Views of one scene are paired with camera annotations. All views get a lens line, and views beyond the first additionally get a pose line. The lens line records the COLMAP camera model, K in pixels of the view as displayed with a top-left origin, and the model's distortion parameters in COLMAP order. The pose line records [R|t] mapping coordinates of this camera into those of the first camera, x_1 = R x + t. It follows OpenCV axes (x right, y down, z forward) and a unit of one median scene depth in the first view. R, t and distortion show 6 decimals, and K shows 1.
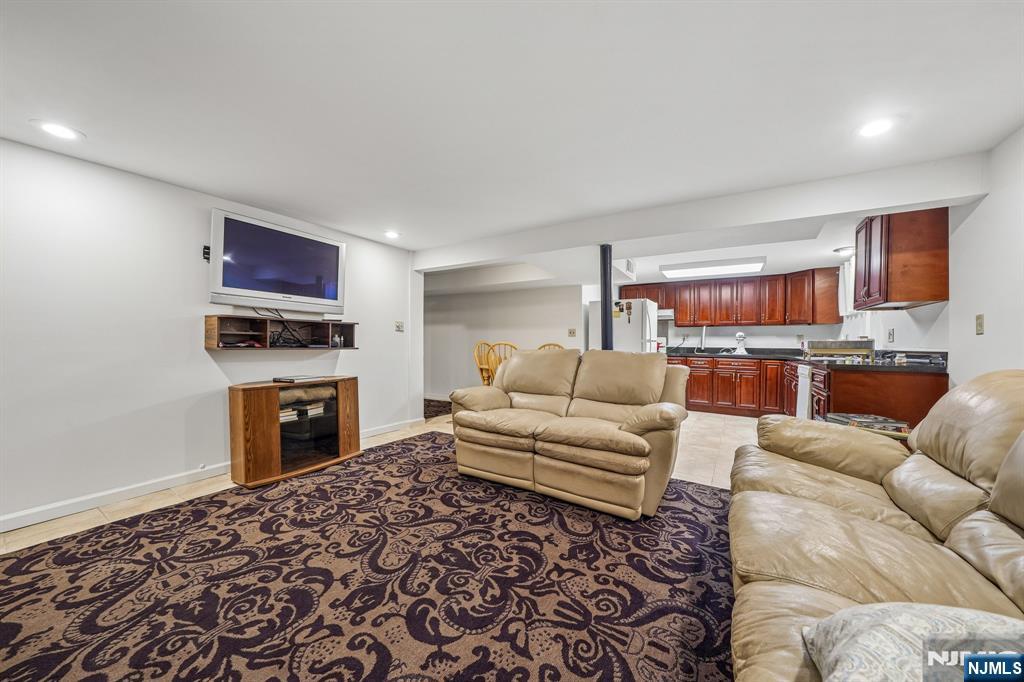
lens RADIAL K [[360.9, 0, 509.3], [0, 360.9, 343.2], [0, 0, 1]] dist [-0.015029, 0.000728]
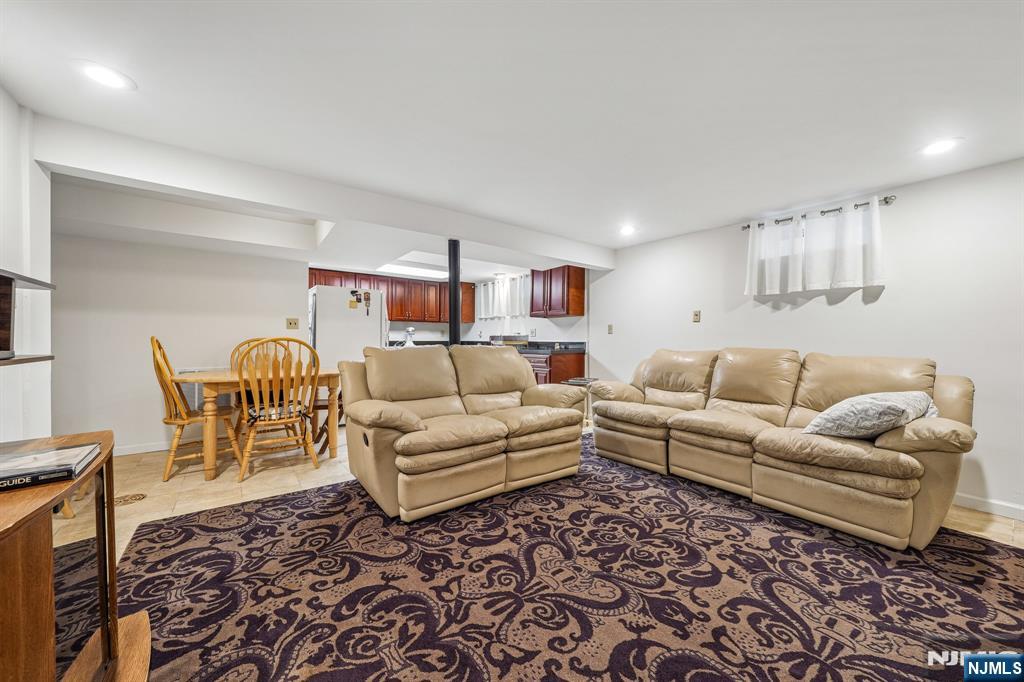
lens RADIAL K [[382.0, 0, 520.2], [0, 382.0, 327.4], [0, 0, 1]] dist [0.004113, -0.000322]
pose [[0.339495, 0.020435, 0.940386, -0.908737], [-0.001737, 0.999776, -0.021099, -0.011771], [-0.940606, 0.005530, 0.339454, 0.616401]]
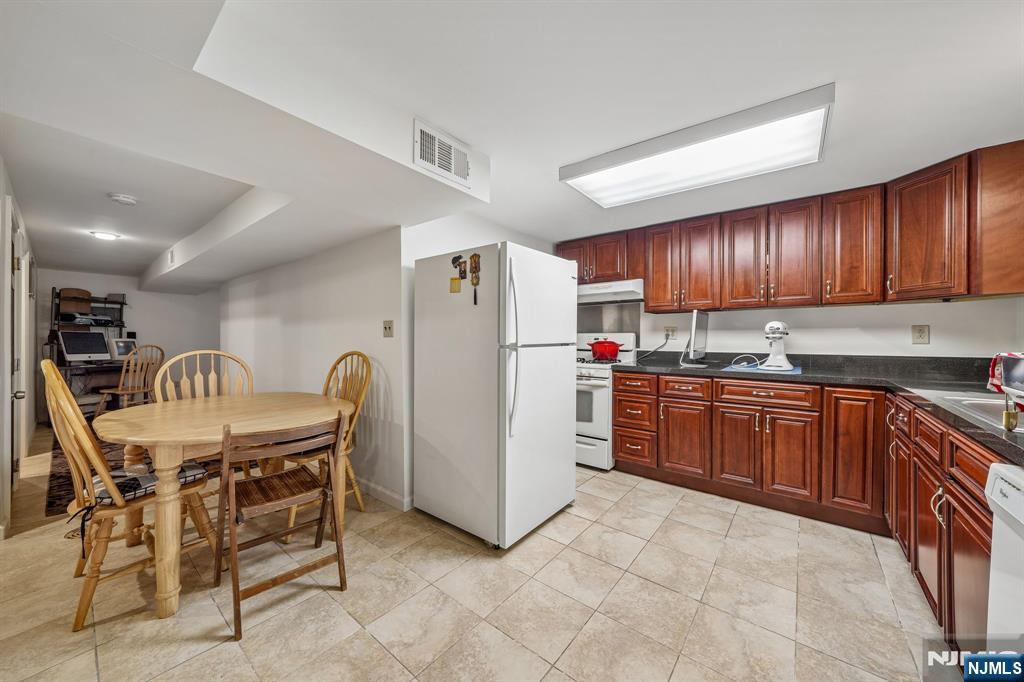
lens RADIAL K [[360.9, 0, 518.0], [0, 360.9, 338.1], [0, 0, 1]] dist [-0.015029, 0.000728]
pose [[0.994497, -0.012557, -0.104006, 0.857077], [0.013201, 0.999898, 0.005505, -0.038223], [0.103926, -0.006848, 0.994561, 1.198347]]
